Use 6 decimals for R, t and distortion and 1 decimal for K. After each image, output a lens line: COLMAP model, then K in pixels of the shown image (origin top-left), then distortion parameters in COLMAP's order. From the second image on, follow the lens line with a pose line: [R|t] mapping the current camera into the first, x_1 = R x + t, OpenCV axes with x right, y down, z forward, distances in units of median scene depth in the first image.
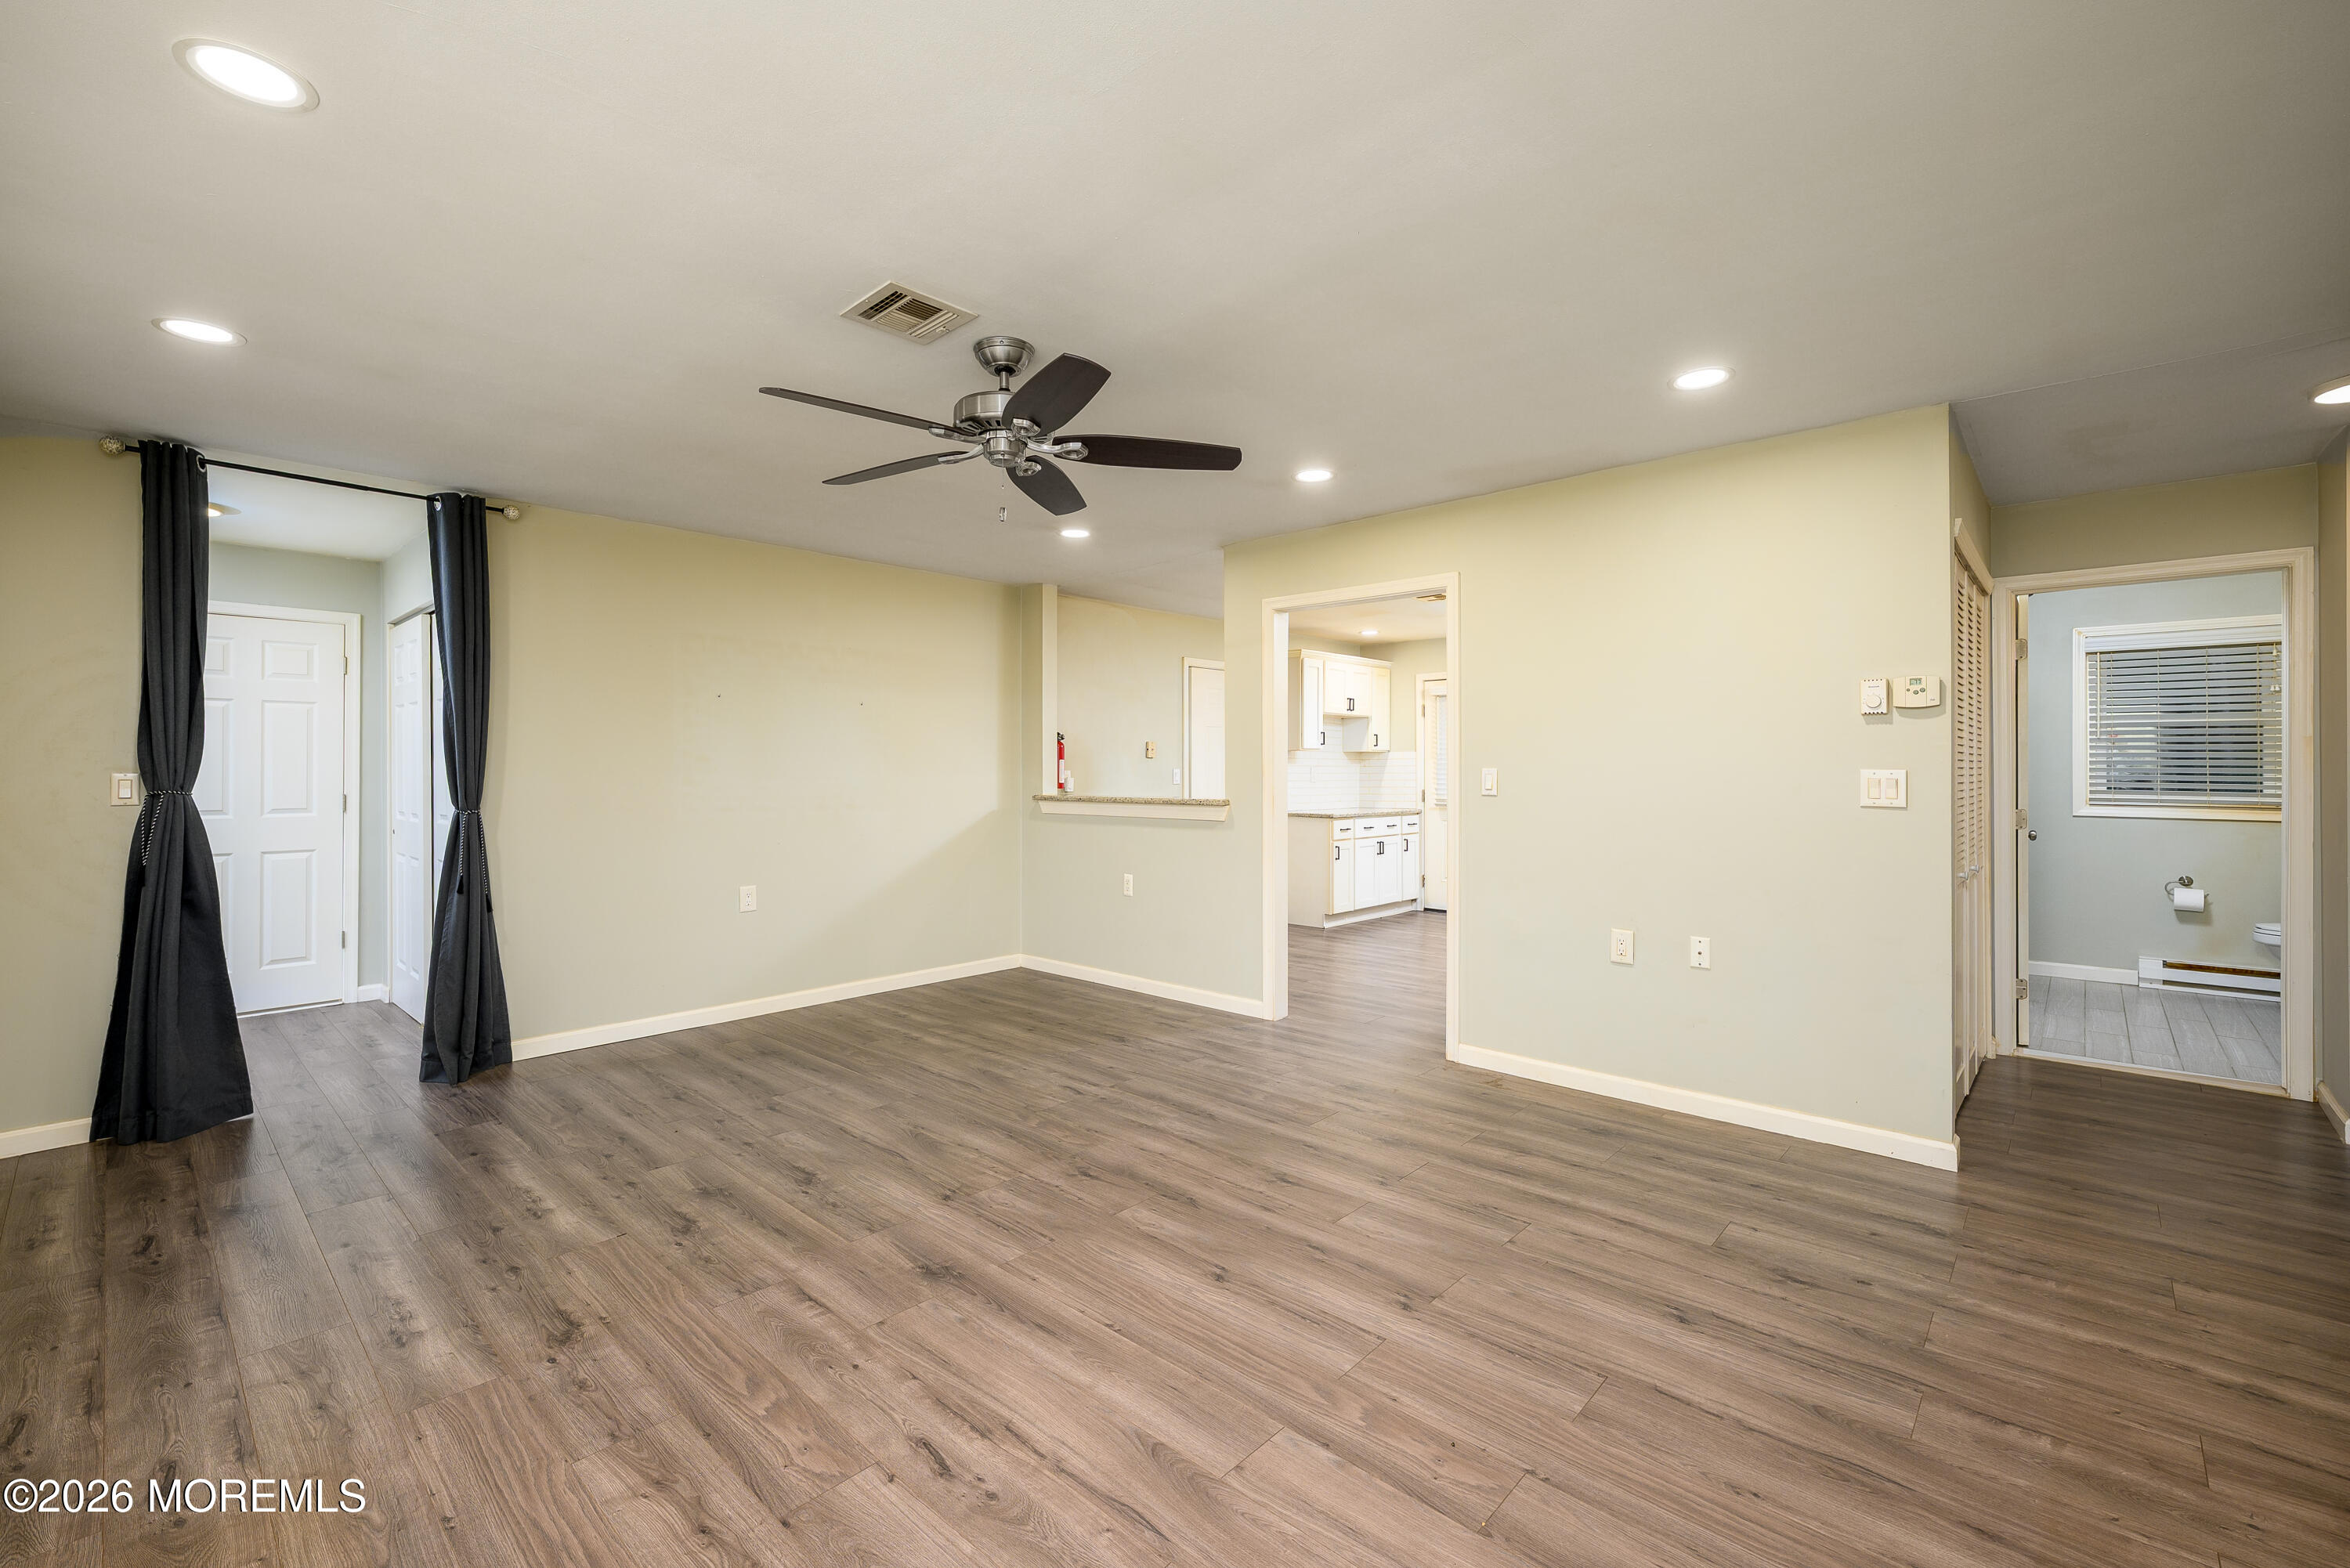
lens RADIAL K [[970.4, 0, 1178.5], [0, 970.4, 780.5], [0, 0, 1]] dist [0.000757, 0.000263]
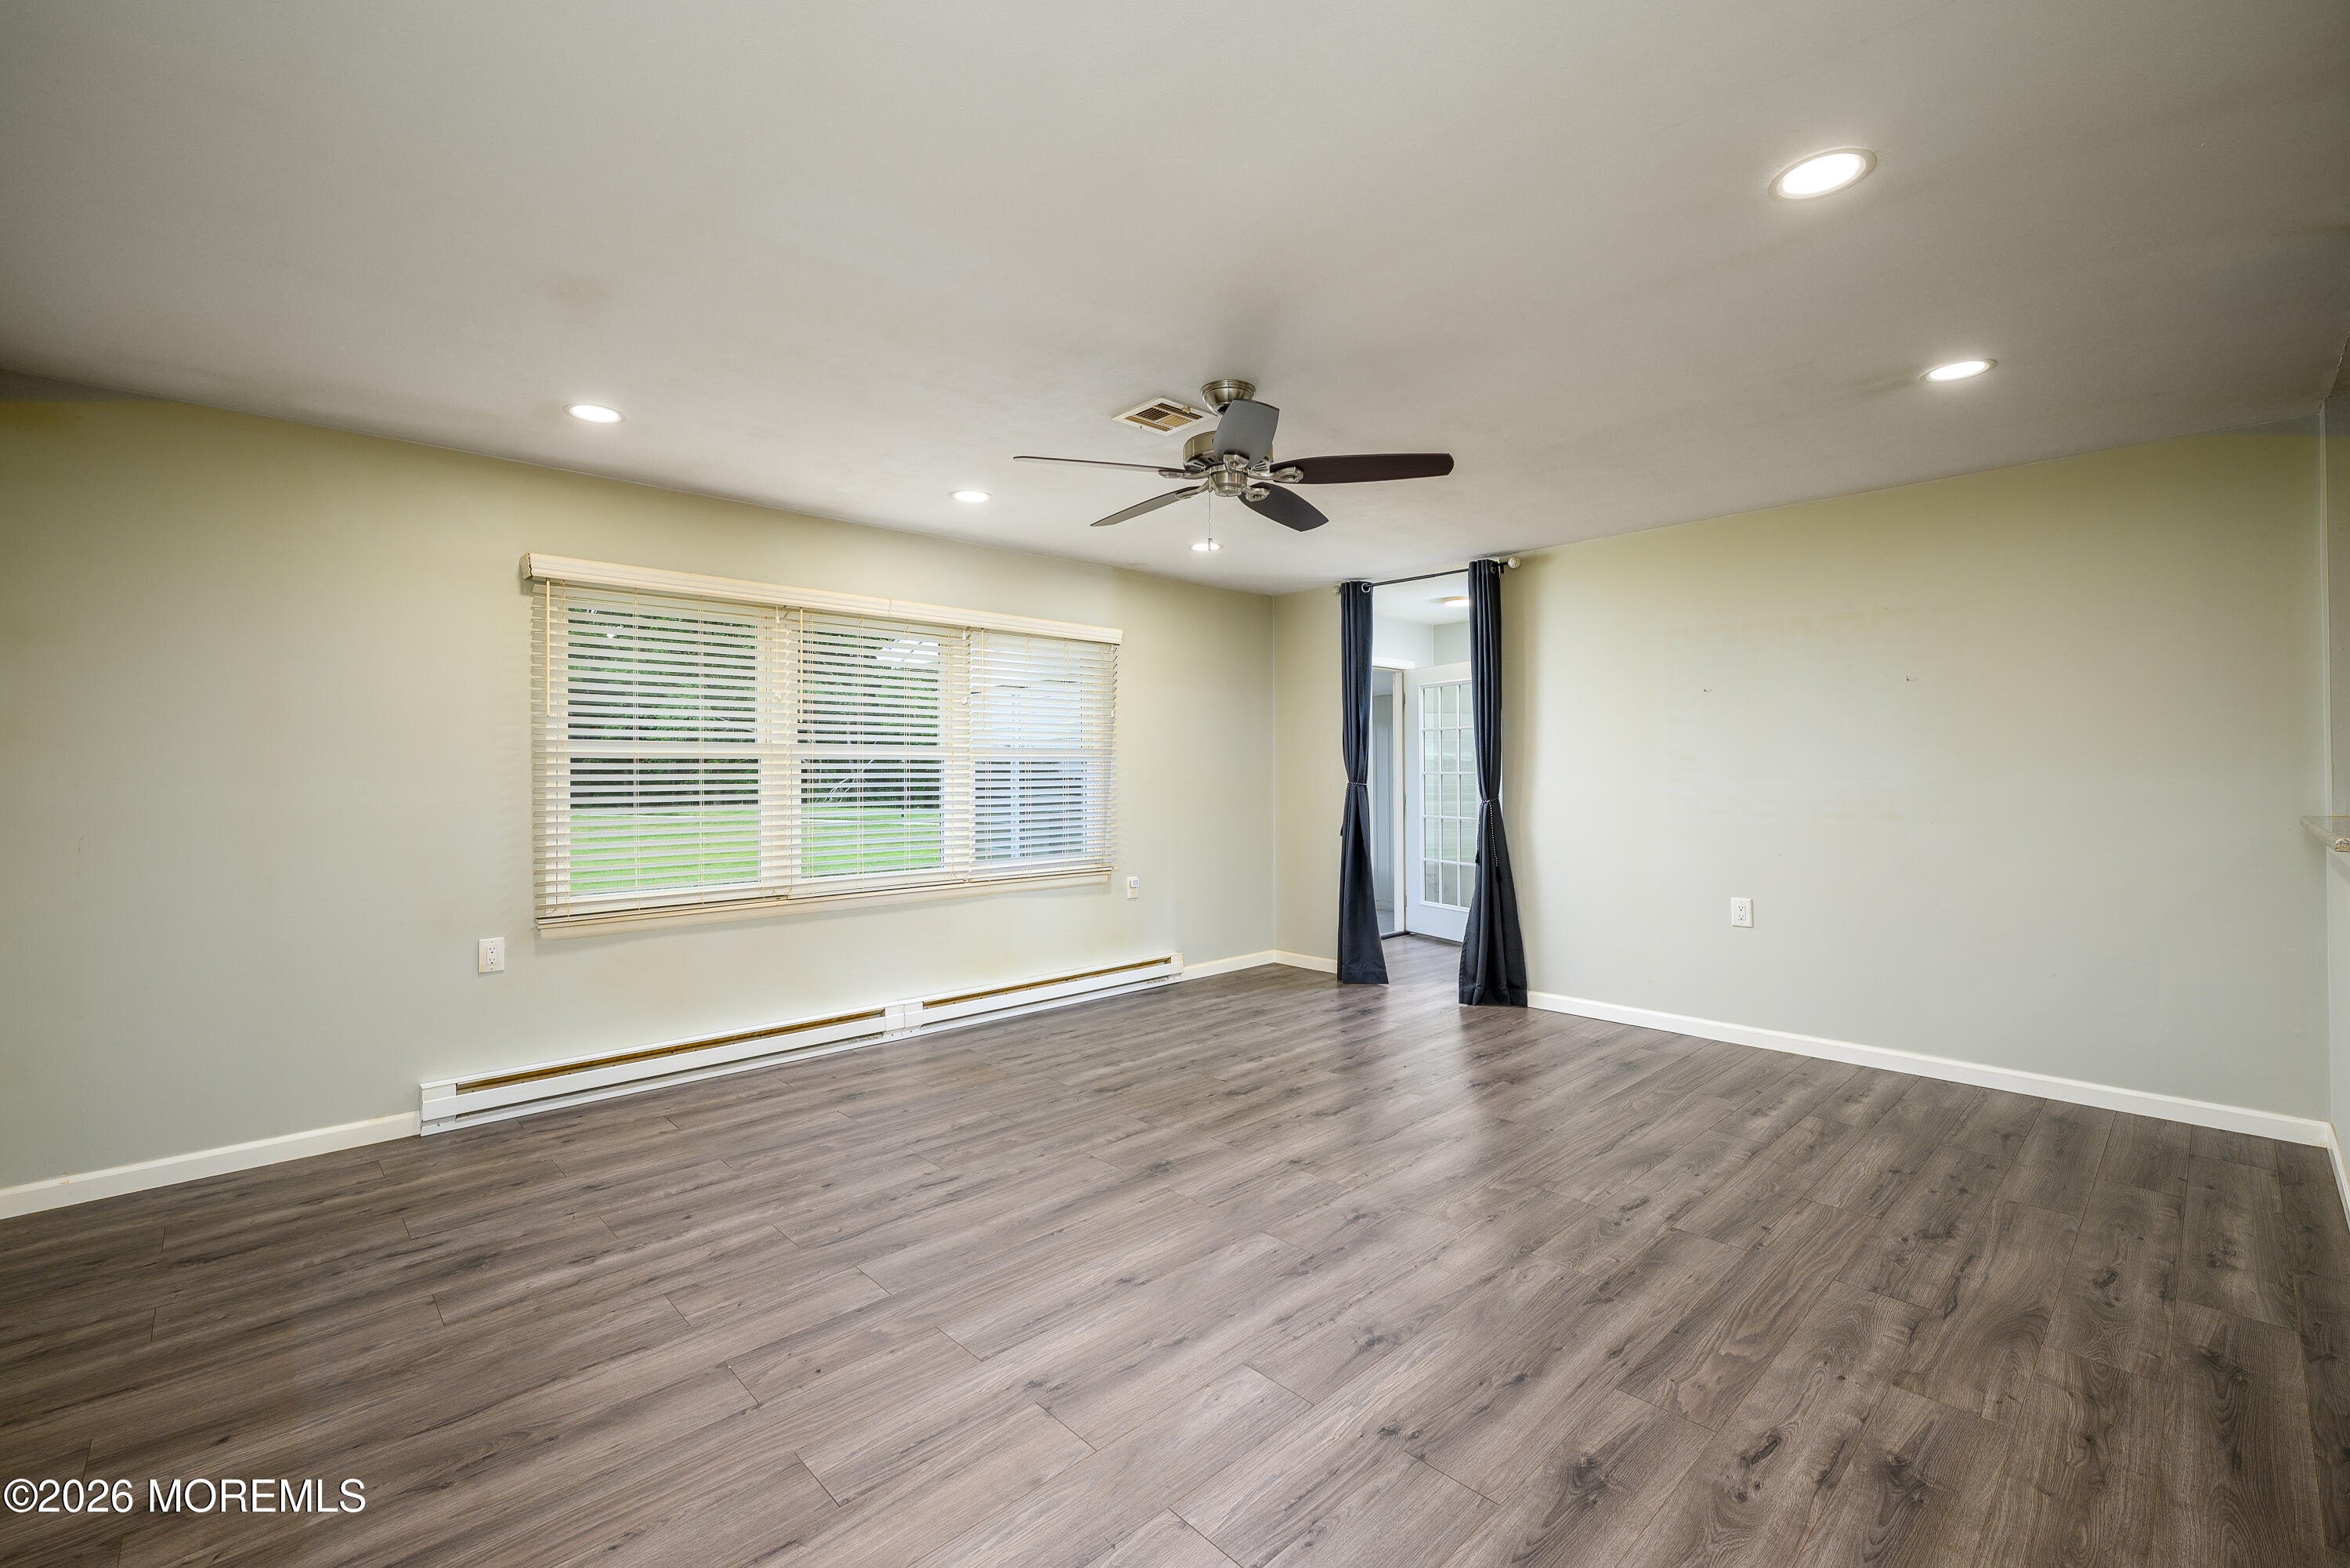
lens RADIAL K [[1016.4, 0, 1189.5], [0, 1016.4, 754.0], [0, 0, 1]] dist [0.001949, 0.000458]
pose [[-0.061231, -0.016626, -0.997985, 1.020161], [-0.006955, 0.999844, -0.016231, -0.009489], [0.998099, 0.005947, -0.061337, 1.058587]]
